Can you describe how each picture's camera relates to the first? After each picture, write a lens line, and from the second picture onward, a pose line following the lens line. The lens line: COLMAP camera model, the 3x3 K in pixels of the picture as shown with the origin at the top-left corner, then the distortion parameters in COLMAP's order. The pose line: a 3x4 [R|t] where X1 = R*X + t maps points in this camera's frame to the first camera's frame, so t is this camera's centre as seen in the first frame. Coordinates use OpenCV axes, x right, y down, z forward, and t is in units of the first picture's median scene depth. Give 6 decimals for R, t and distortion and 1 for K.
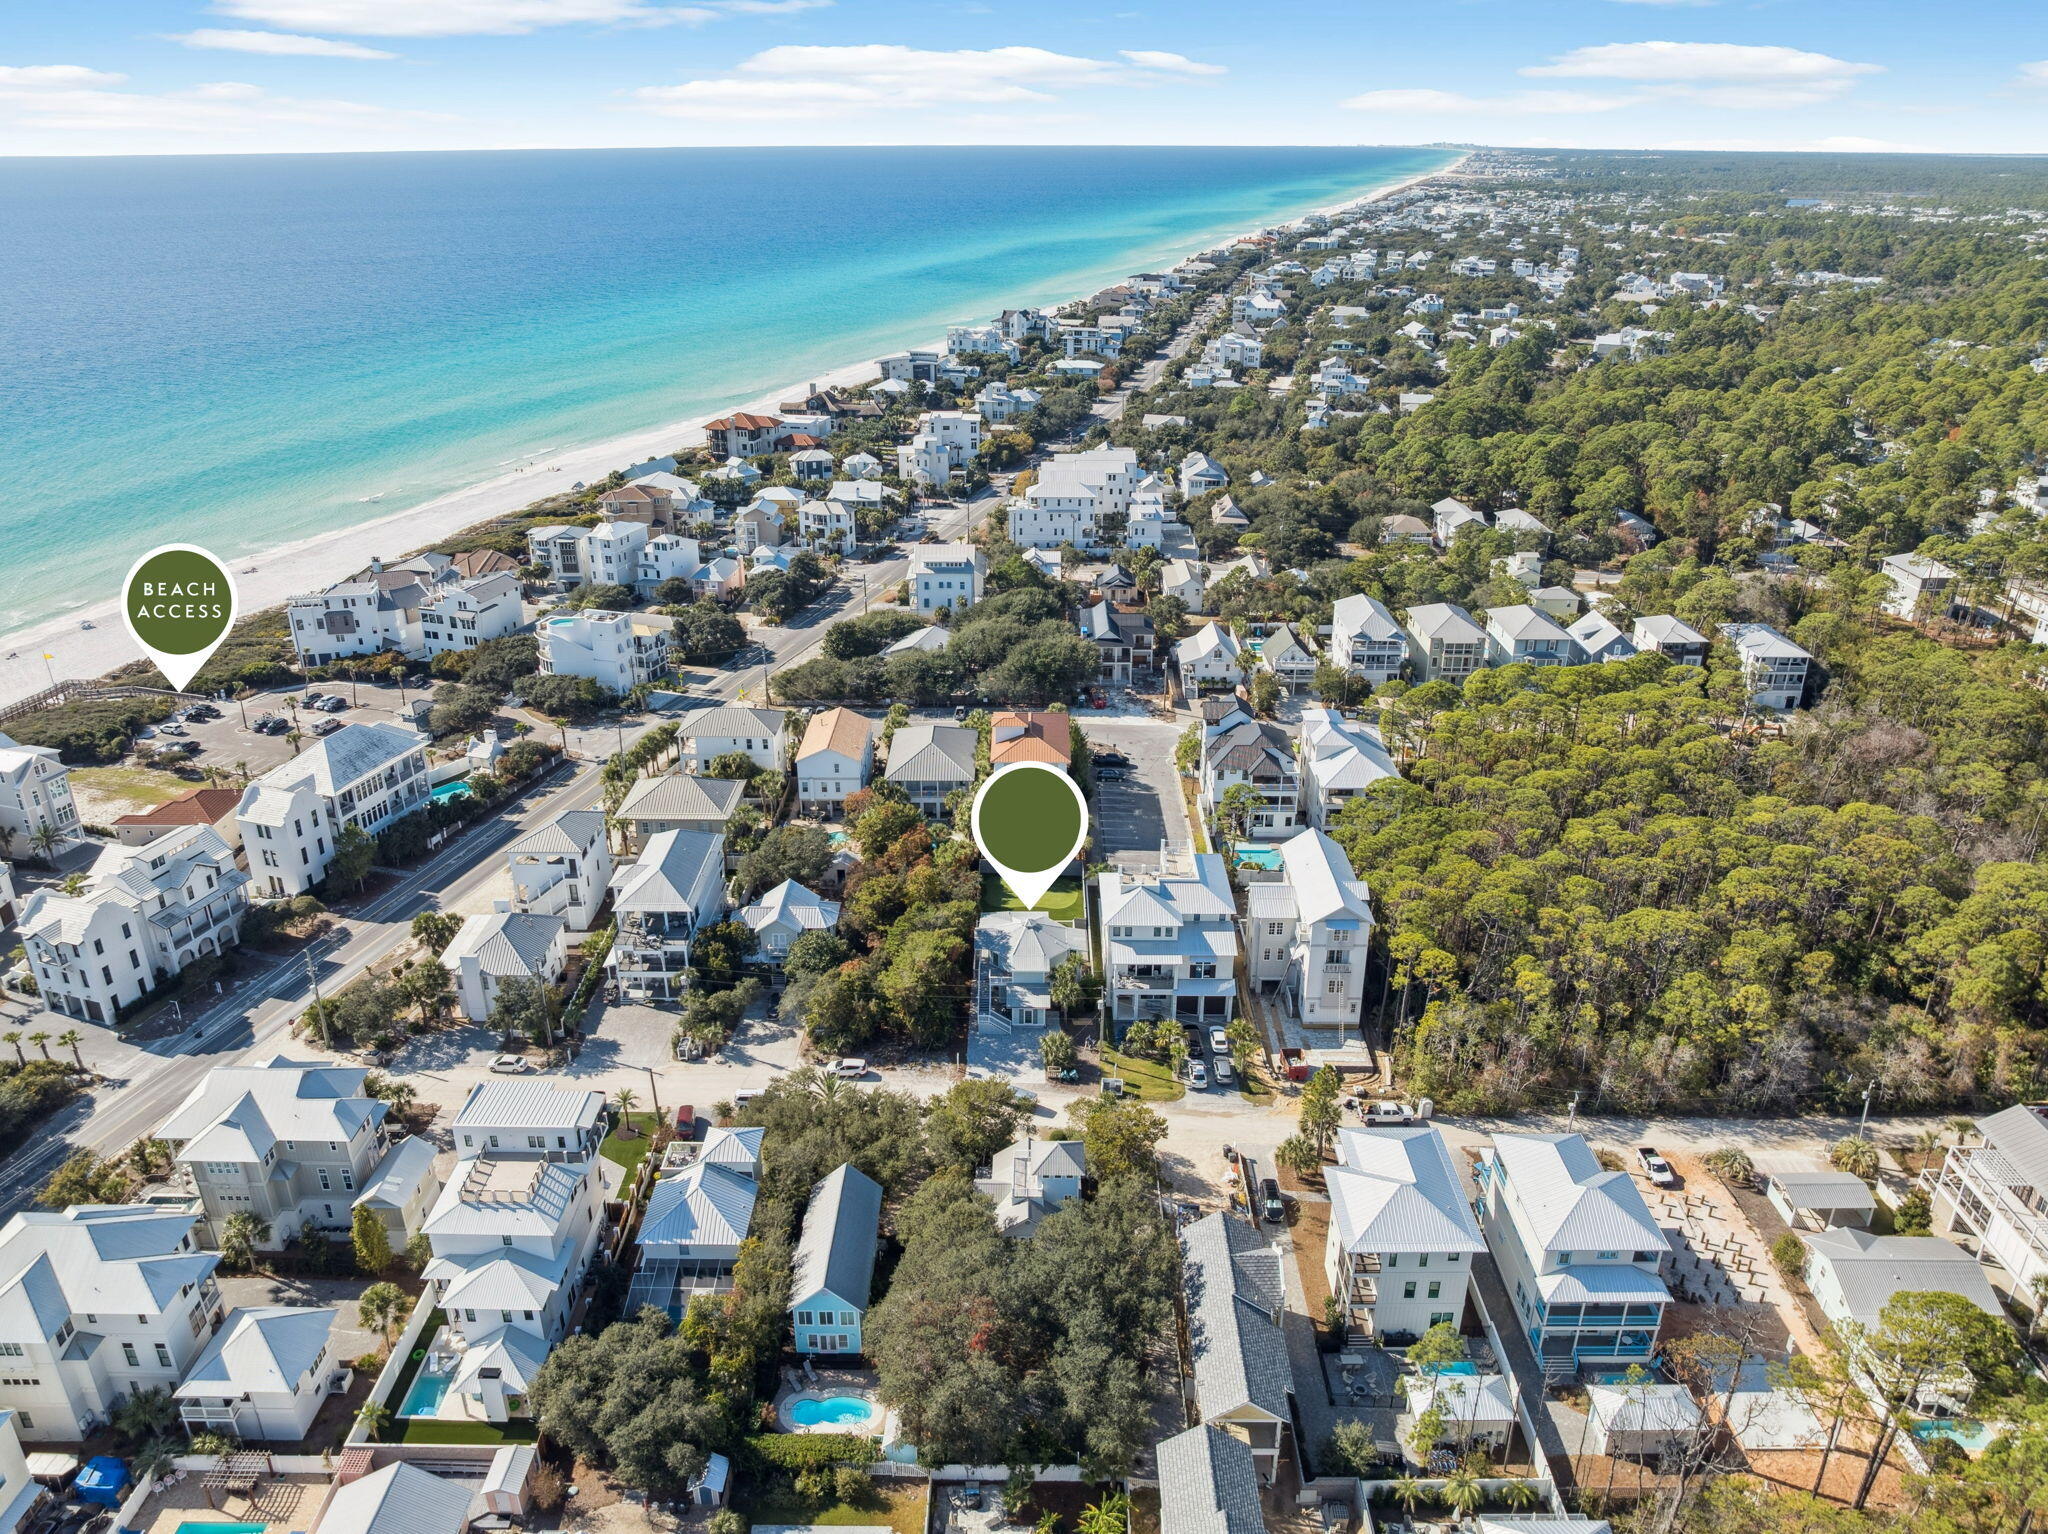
lens RADIAL K [[1450.4, 0, 1047.2], [0, 1450.4, 770.4], [0, 0, 1]] dist [-0.028348, -0.019152]
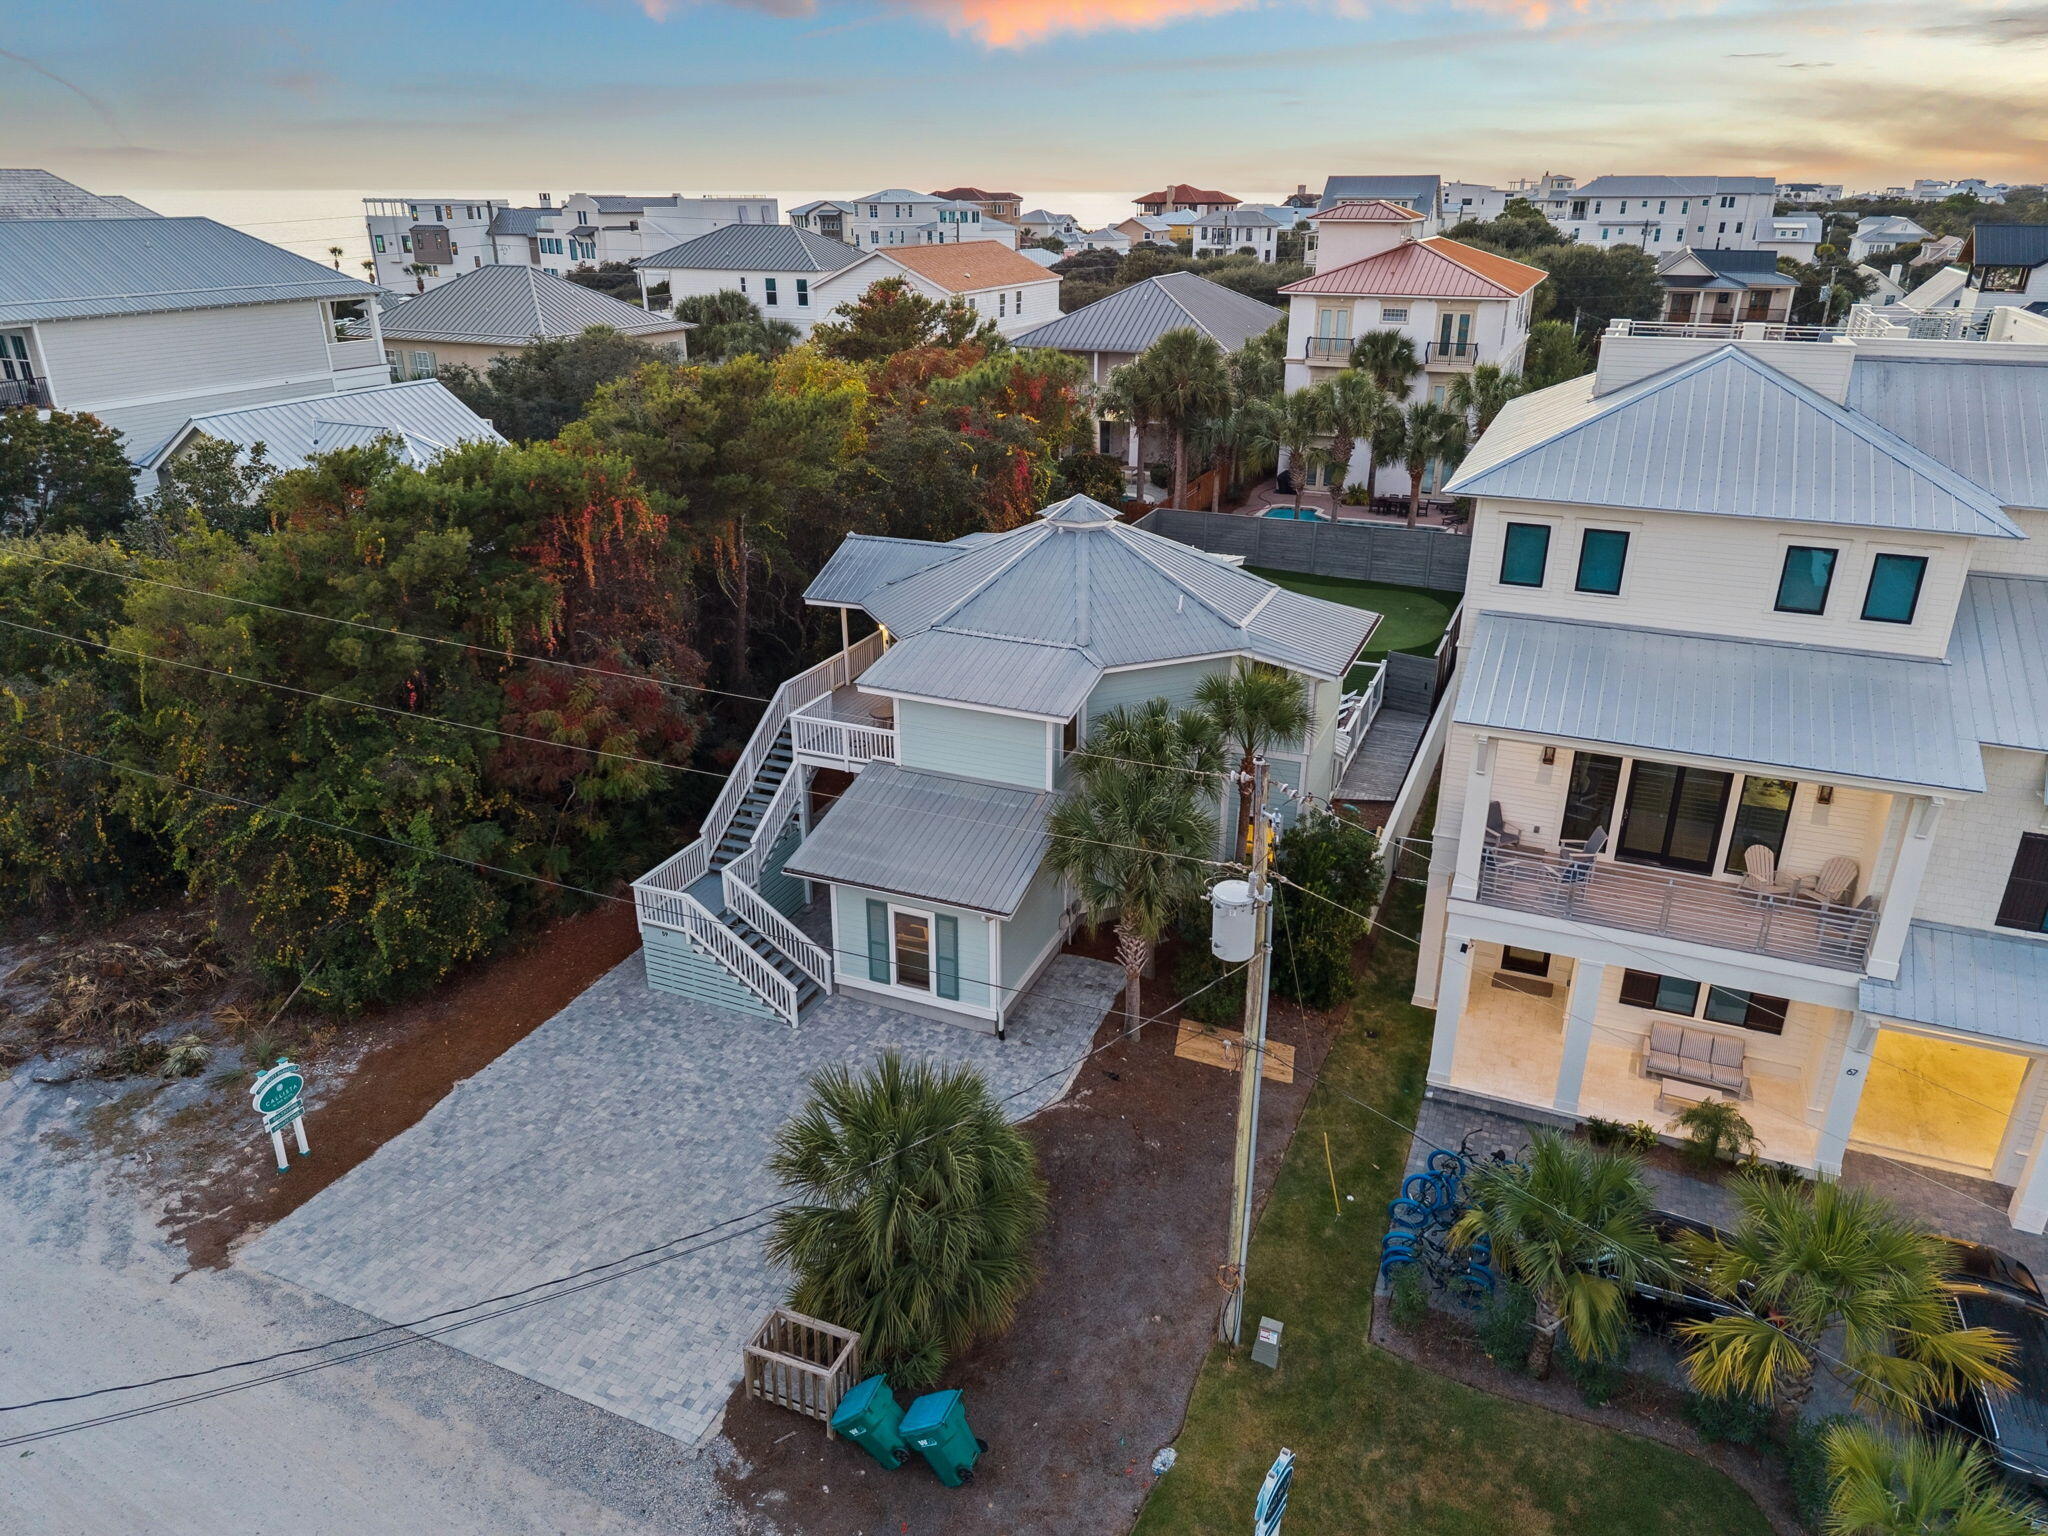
lens RADIAL K [[1423.2, 0, 1024.0], [0, 1423.2, 768.0], [0, 0, 1]] dist [-0.024106, -0.002632]
pose [[0.913828, 0.155505, -0.375150, 0.042396], [-0.168960, 0.985618, -0.003018, 0.102996], [0.369285, 0.066143, 0.926959, 0.592542]]
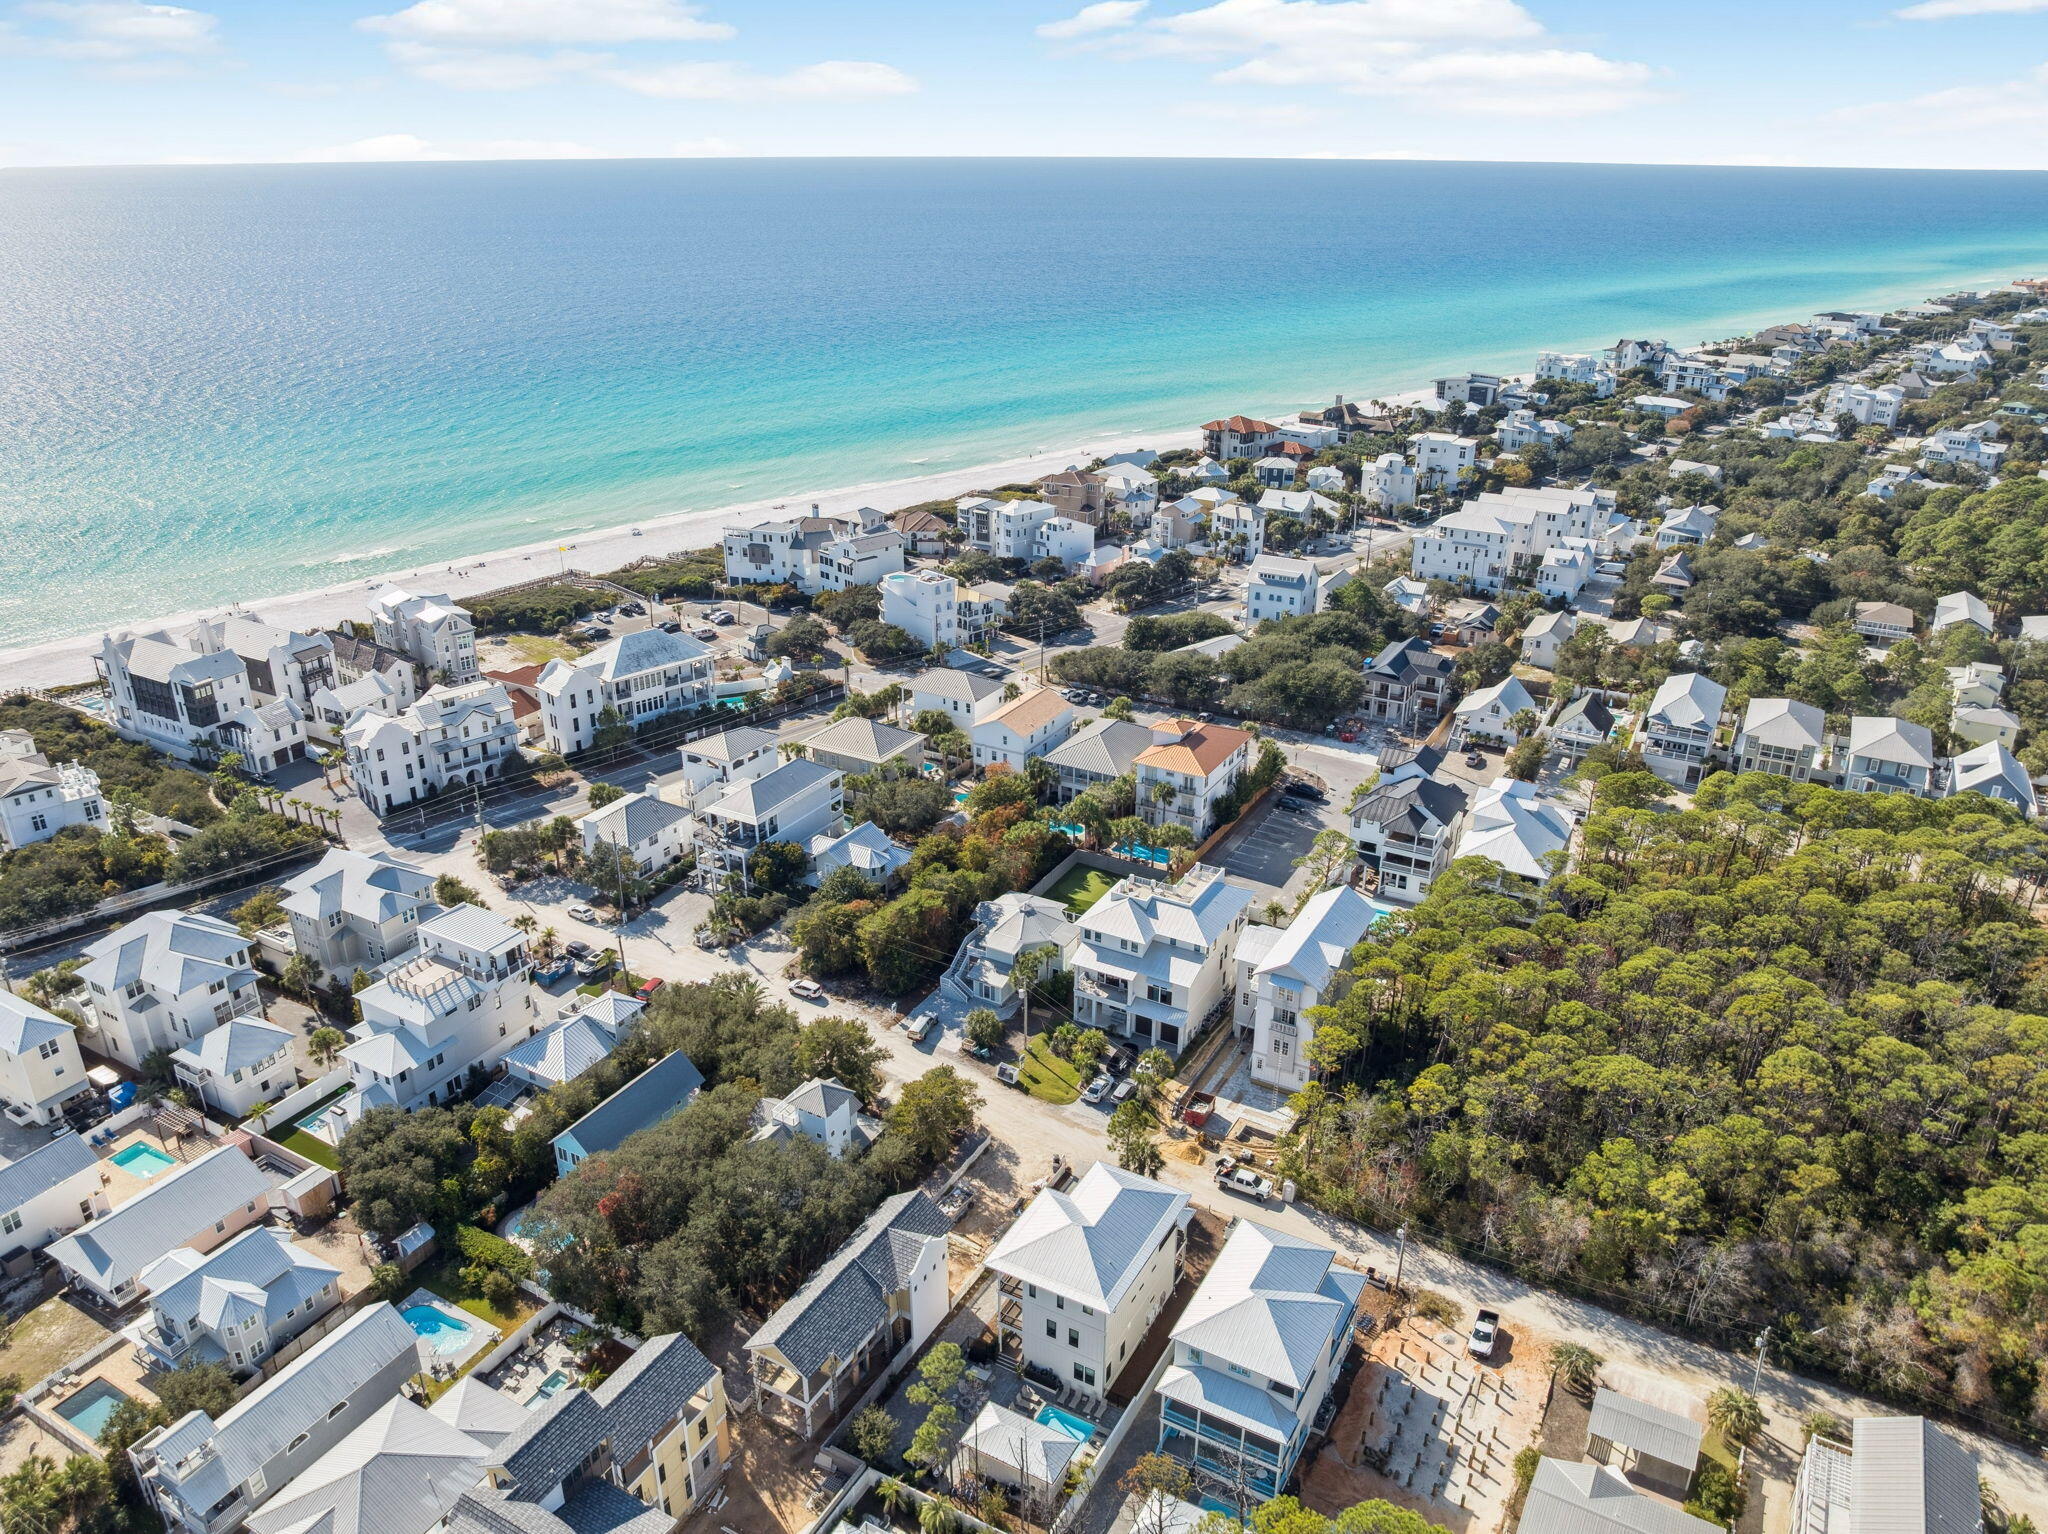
lens RADIAL K [[1450.4, 0, 1047.2], [0, 1450.4, 770.4], [0, 0, 1]] dist [-0.028348, -0.019152]
pose [[0.874631, 0.193649, -0.444433, 0.320449], [-0.197155, 0.979603, 0.038839, -0.024304], [0.442889, 0.053652, 0.894970, 0.055853]]
